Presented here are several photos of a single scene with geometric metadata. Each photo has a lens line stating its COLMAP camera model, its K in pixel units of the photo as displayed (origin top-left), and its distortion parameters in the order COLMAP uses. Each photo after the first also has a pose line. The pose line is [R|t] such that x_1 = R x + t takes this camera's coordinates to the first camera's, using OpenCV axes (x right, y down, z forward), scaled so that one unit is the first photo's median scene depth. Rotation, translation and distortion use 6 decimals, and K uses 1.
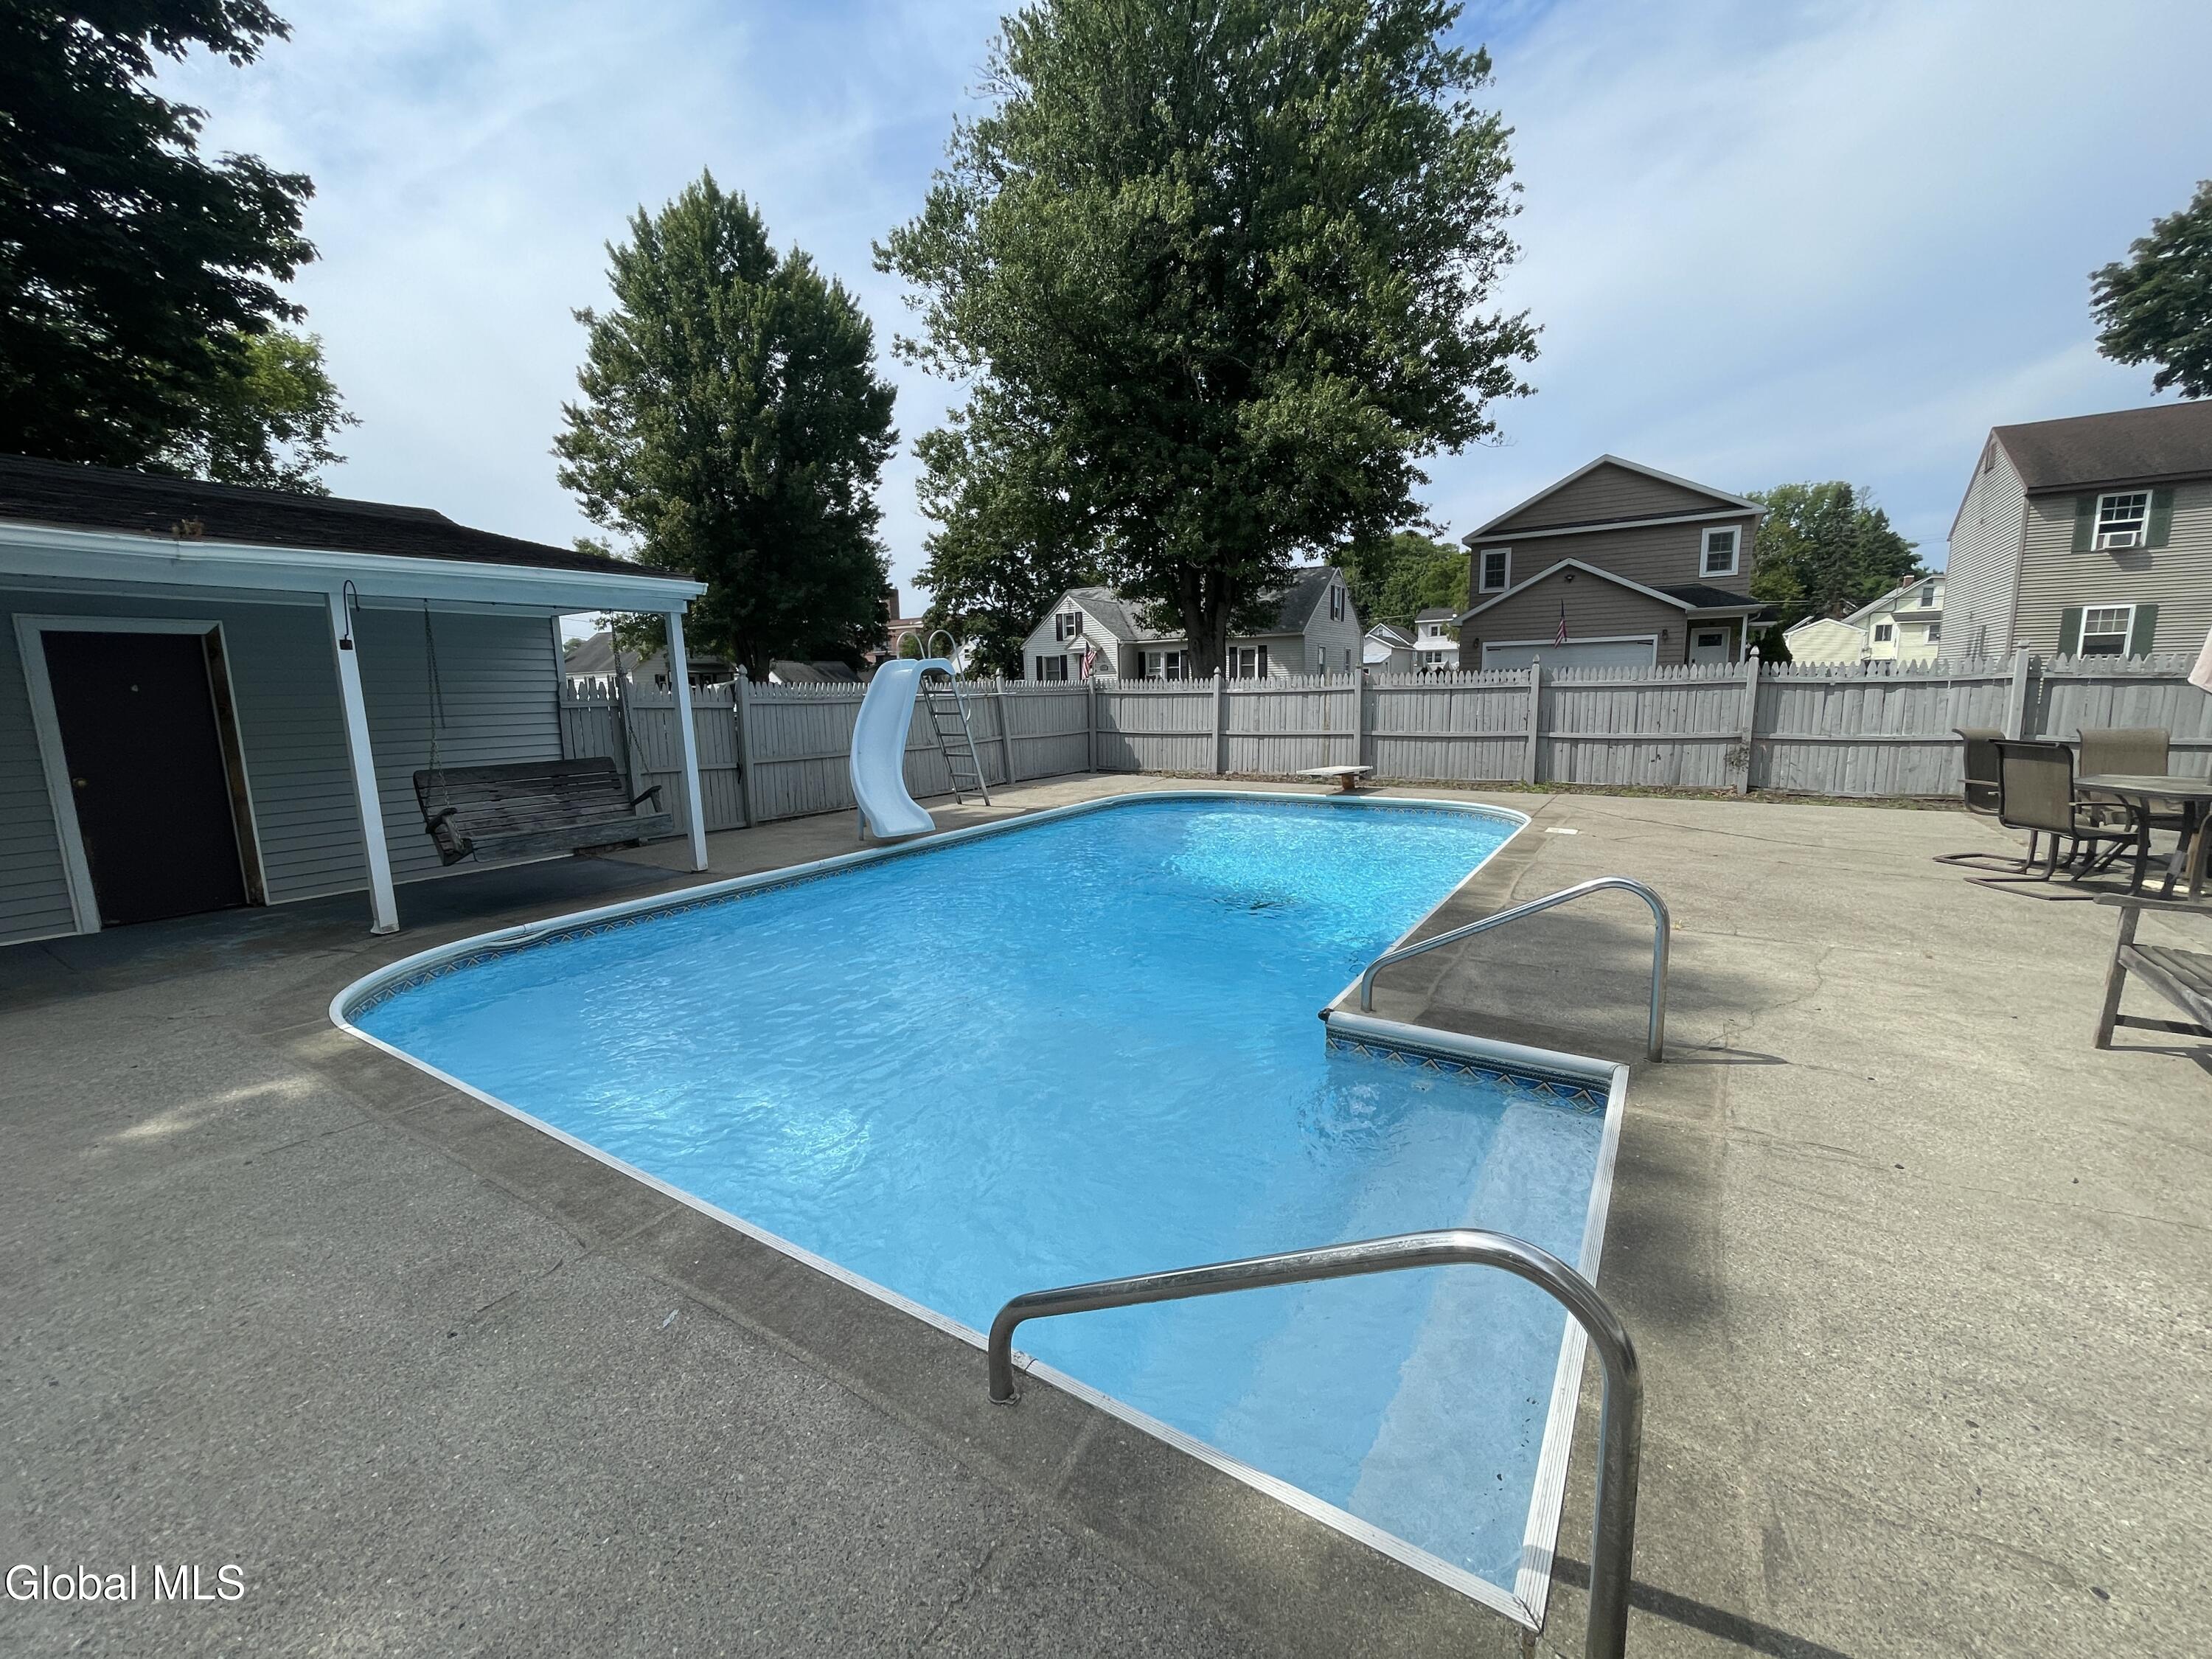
lens RADIAL K [[894.3, 0, 1104.6], [0, 894.3, 825.4], [0, 0, 1]] dist [-0.002003, -0.000106]
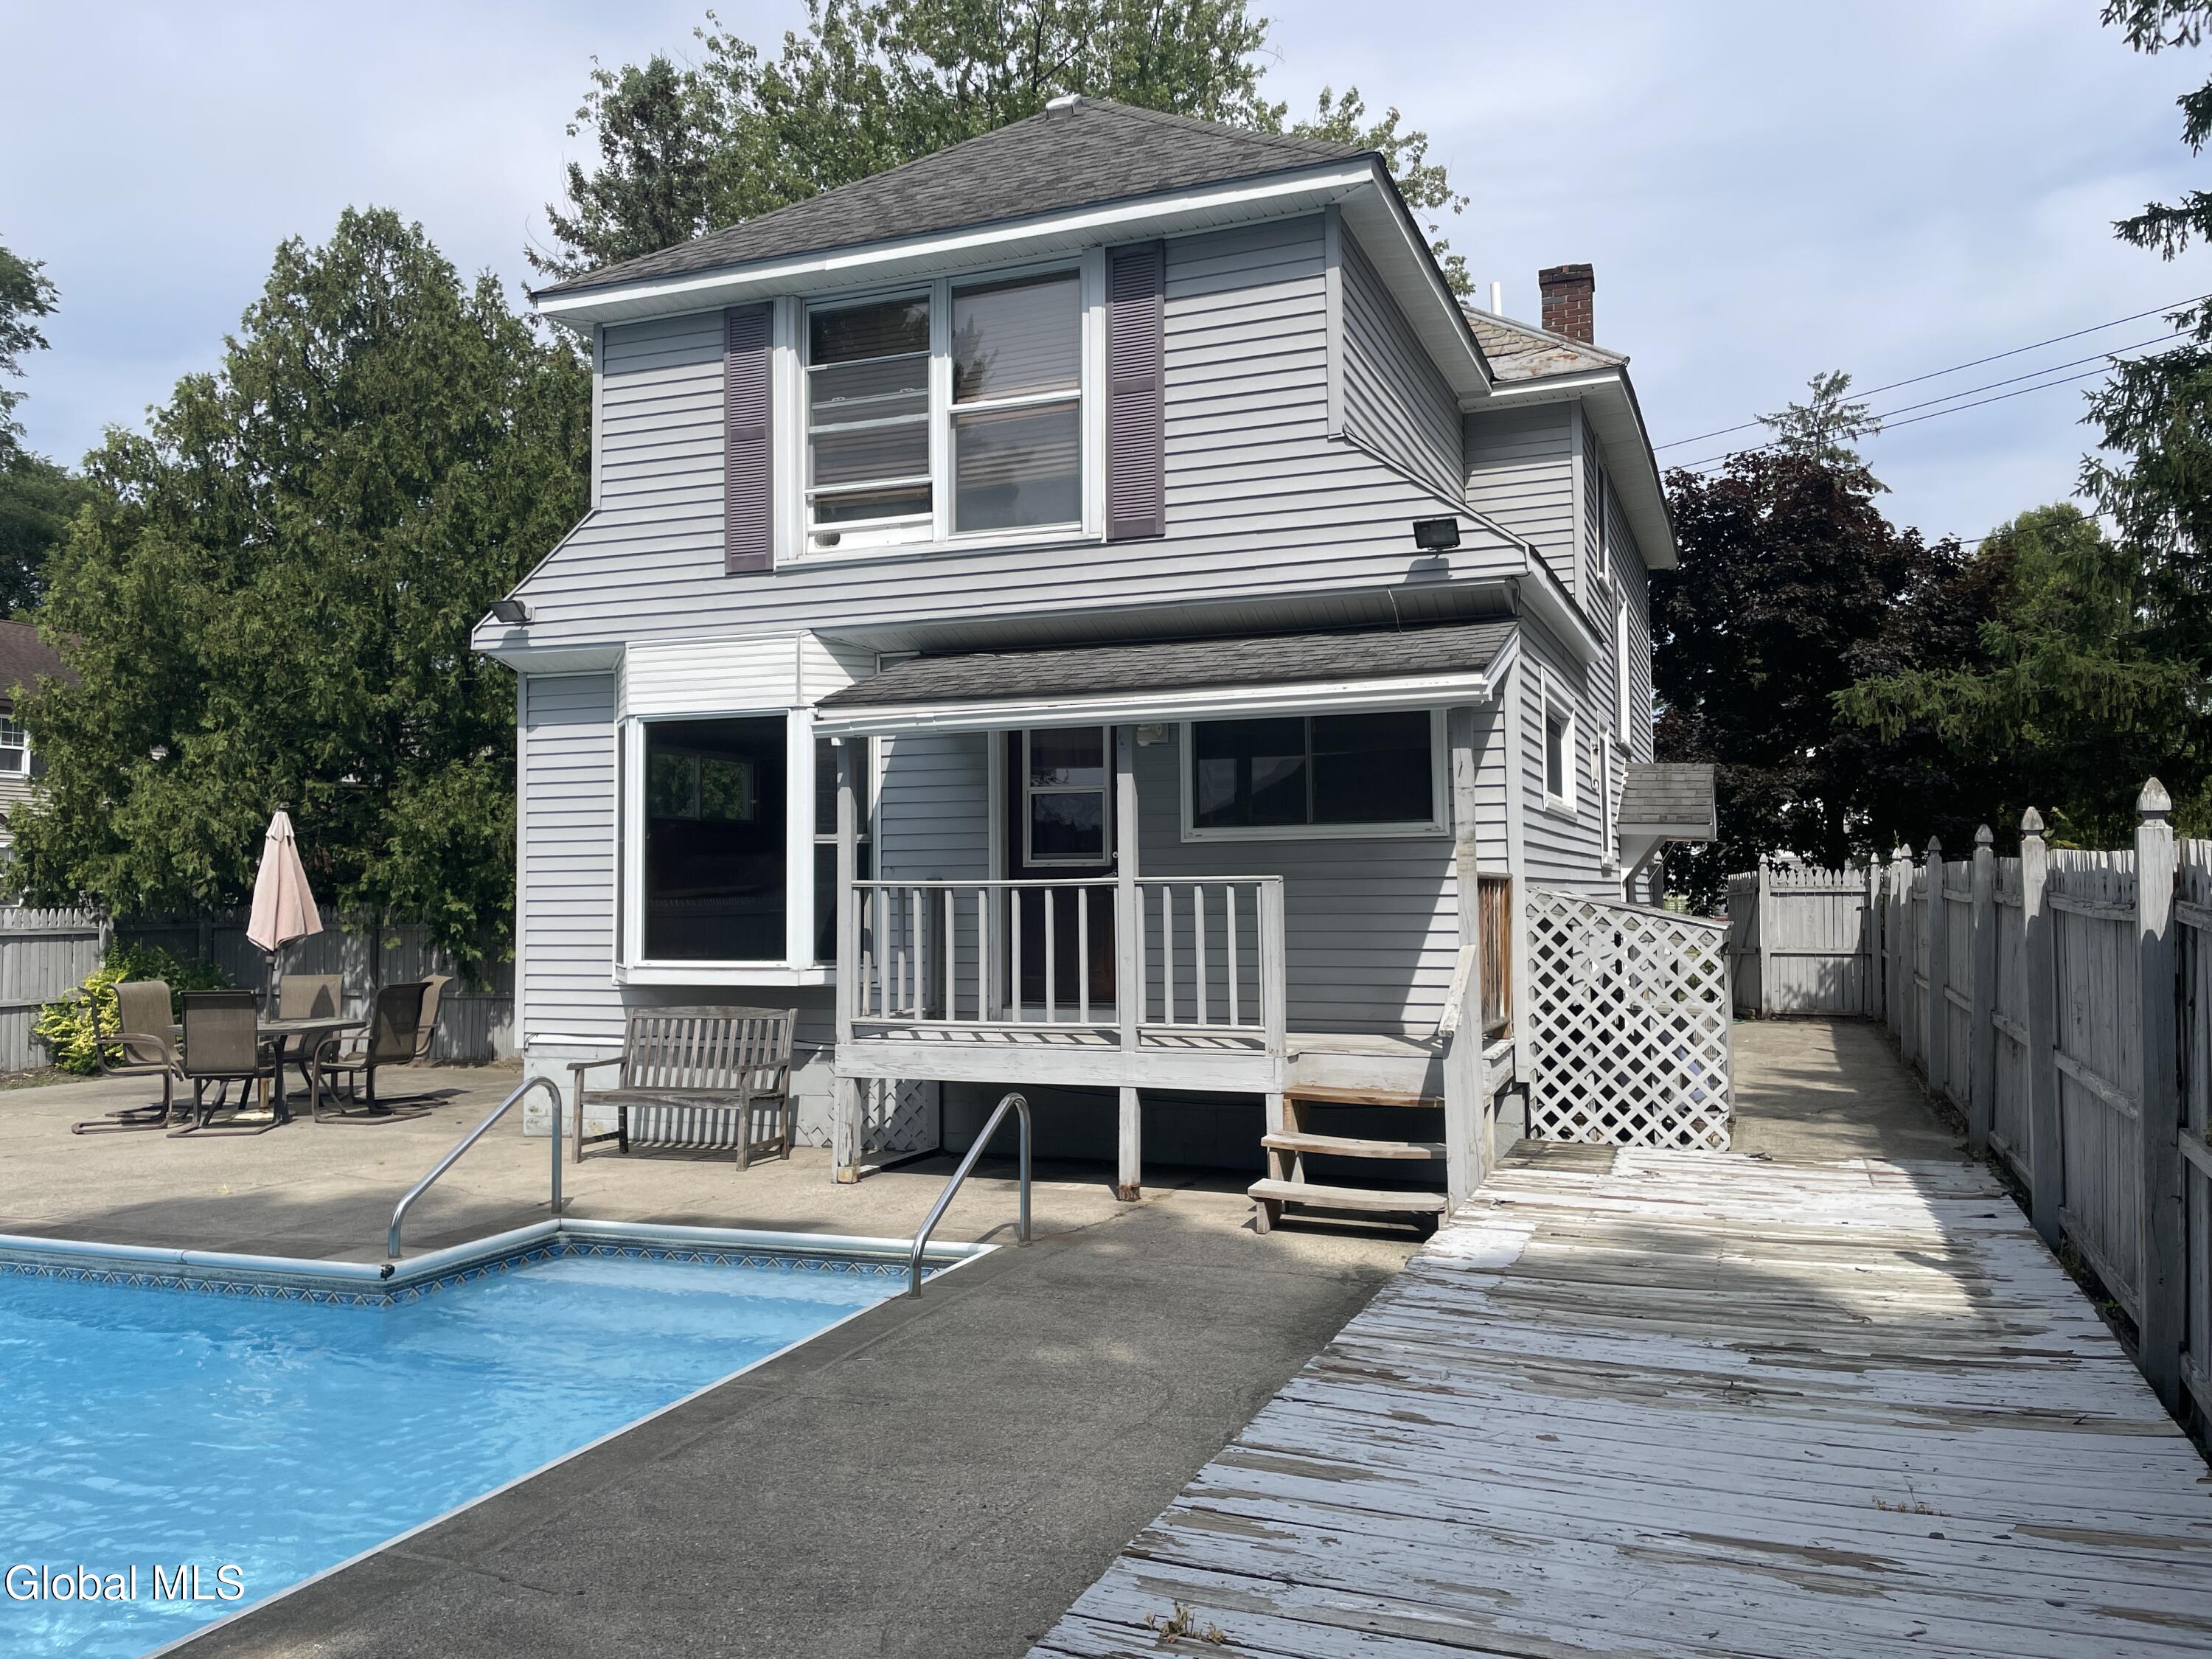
lens RADIAL K [[1687.0, 0, 1119.9], [0, 1687.0, 812.2], [0, 0, 1]] dist [0.081050, -0.104494]
pose [[-0.226411, 0.073668, 0.971242, -0.537491], [0.162229, 0.986060, -0.036974, -0.024453], [-0.960427, 0.149192, -0.235206, 0.181640]]
